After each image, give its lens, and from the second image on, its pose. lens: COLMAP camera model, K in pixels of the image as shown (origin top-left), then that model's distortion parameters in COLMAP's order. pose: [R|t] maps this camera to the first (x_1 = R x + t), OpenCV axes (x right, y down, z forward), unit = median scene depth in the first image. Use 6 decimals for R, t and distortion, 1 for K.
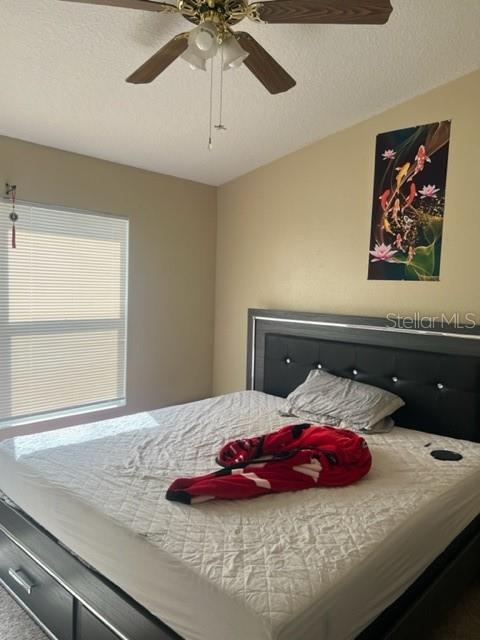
lens RADIAL K [[492.1, 0, 238.7], [0, 492.1, 325.5], [0, 0, 1]] dist [0.042686, -0.045955]
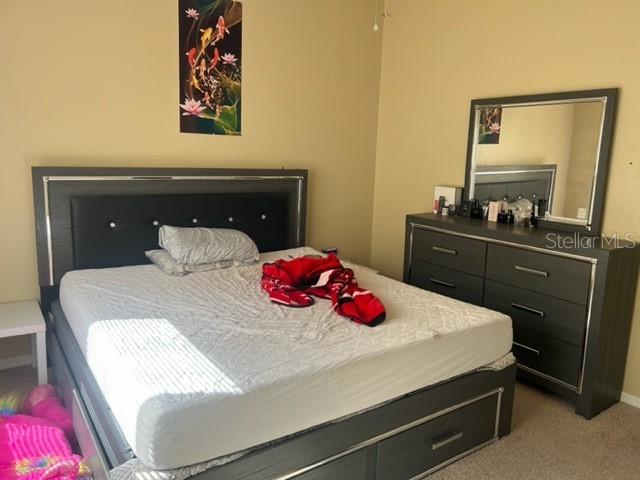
lens RADIAL K [[492.1, 0, 319.4], [0, 492.1, 234.3], [0, 0, 1]] dist [0.042686, -0.045955]
pose [[0.205440, -0.187483, 0.960544, -0.769267], [0.055946, 0.982124, 0.179730, -0.055828], [-0.977069, 0.016815, 0.212257, 0.523648]]
